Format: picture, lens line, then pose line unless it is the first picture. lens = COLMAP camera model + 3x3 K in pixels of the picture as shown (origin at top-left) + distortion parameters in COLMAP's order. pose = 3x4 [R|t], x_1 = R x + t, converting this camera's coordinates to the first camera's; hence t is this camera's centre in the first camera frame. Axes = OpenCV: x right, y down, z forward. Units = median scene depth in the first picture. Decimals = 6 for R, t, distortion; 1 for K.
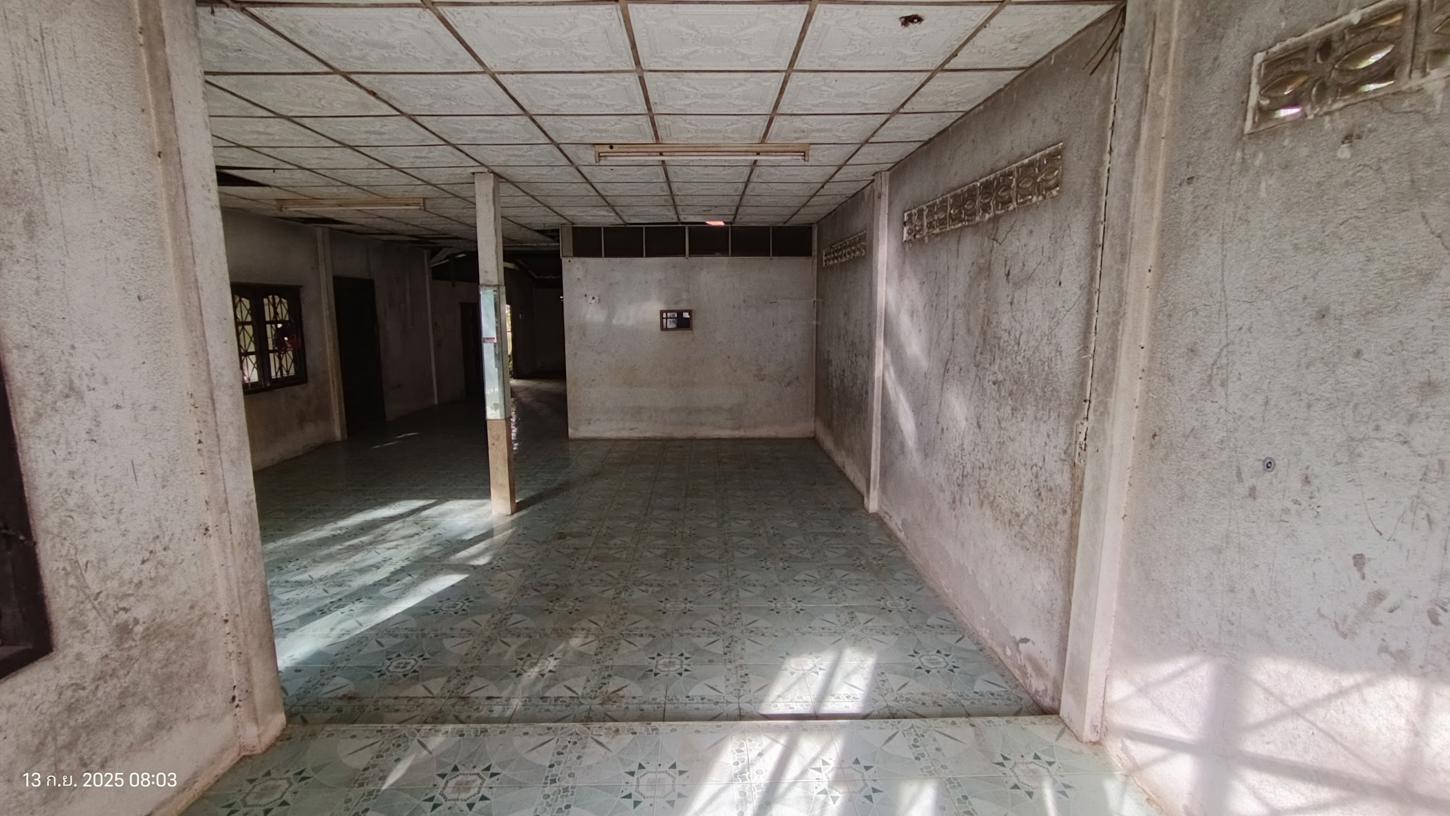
lens RADIAL K [[665.3, 0, 714.2], [0, 665.3, 414.7], [0, 0, 1]] dist [-0.034489, 0.021130]
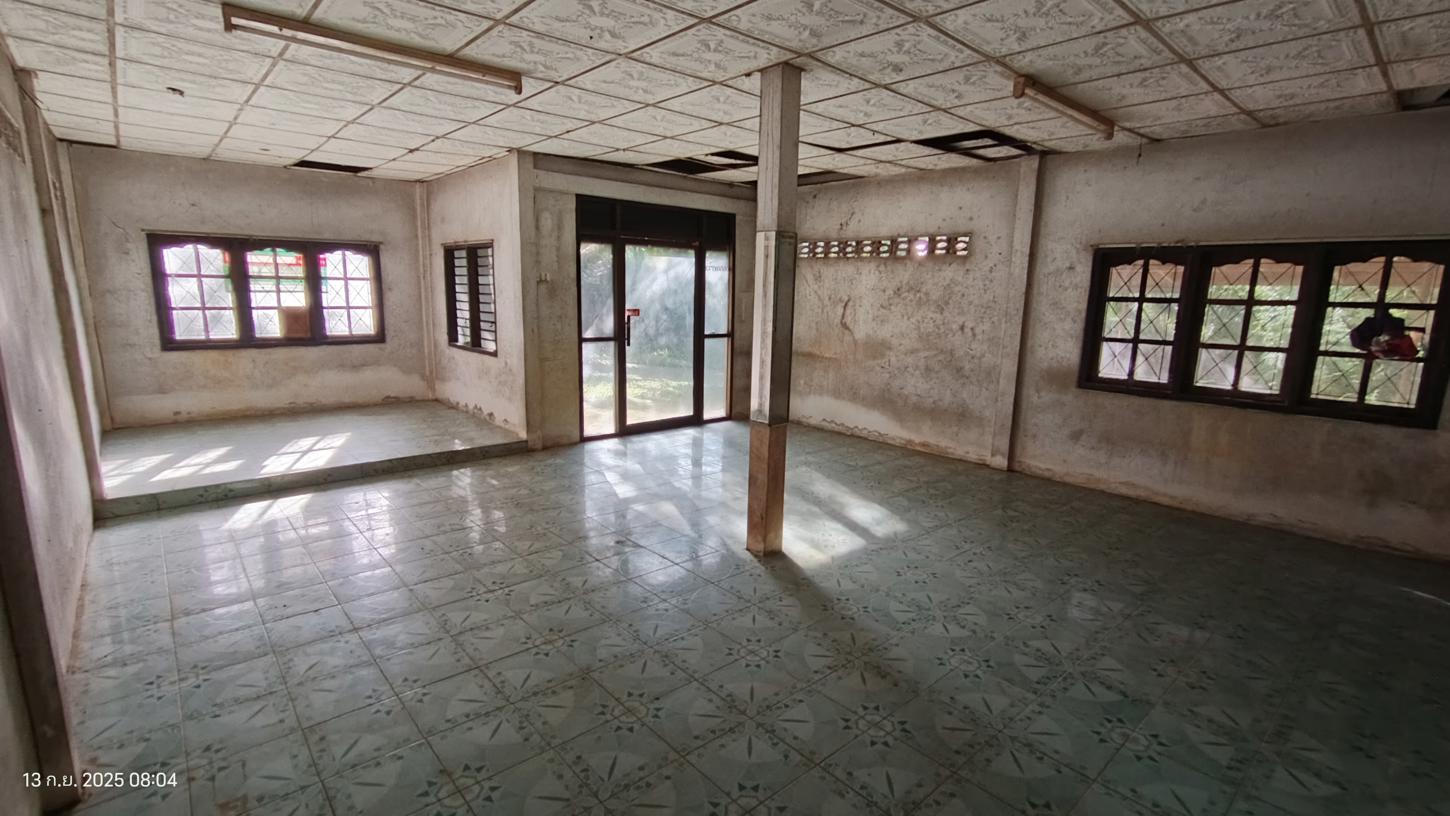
lens RADIAL K [[656.6, 0, 706.0], [0, 656.6, 411.4], [0, 0, 1]] dist [-0.011751, 0.000048]
pose [[-0.767870, 0.105663, -0.631831, 0.161050], [-0.121708, 0.944276, 0.305827, -0.195343], [0.628937, 0.311734, -0.712221, 1.338307]]
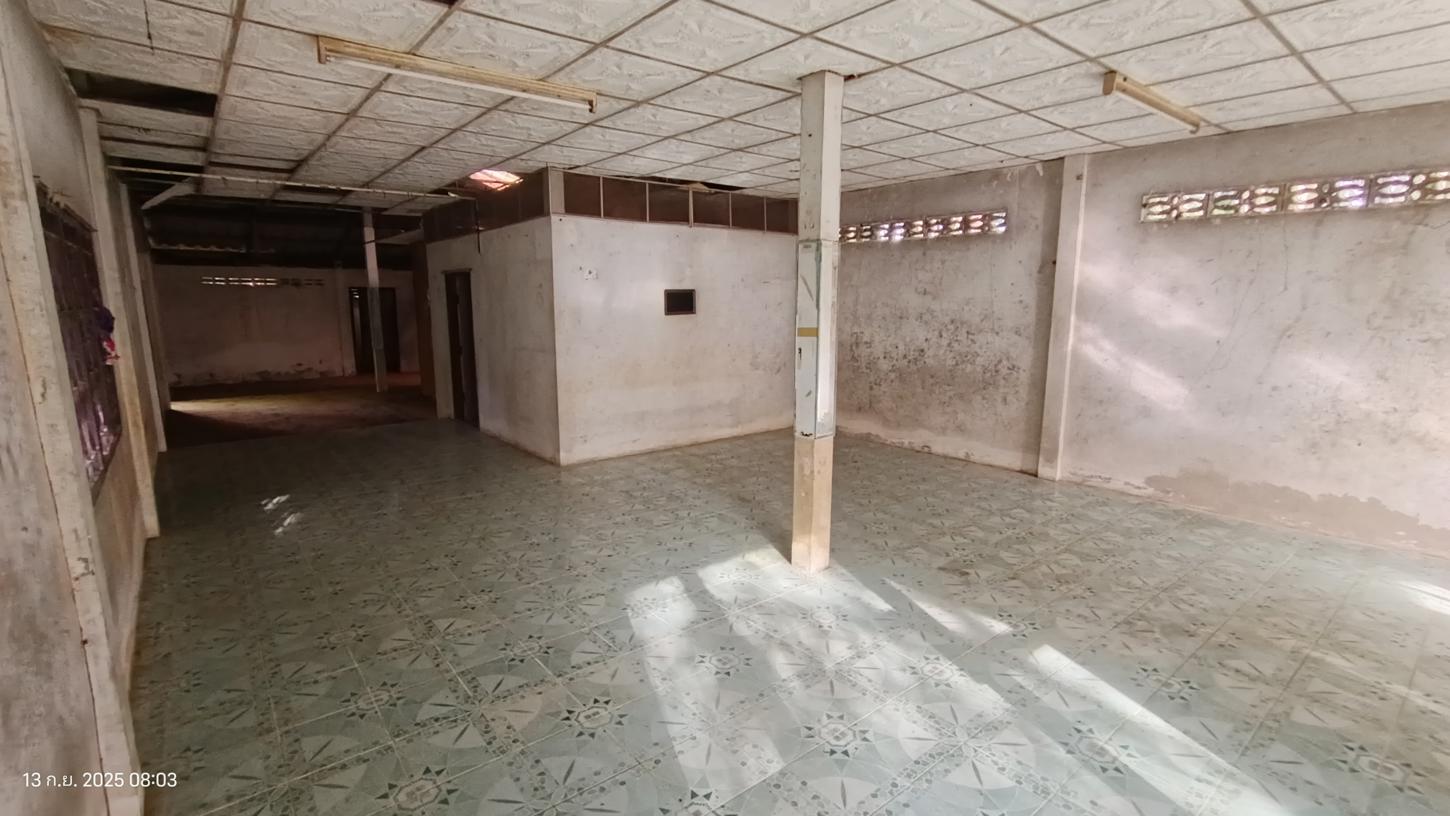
lens RADIAL K [[665.3, 0, 714.2], [0, 665.3, 414.7], [0, 0, 1]] dist [-0.034489, 0.021130]
pose [[0.787650, -0.104093, 0.607266, -0.760941], [0.096776, 0.994292, 0.044912, -0.051838], [-0.608475, 0.023393, 0.793228, 0.465068]]
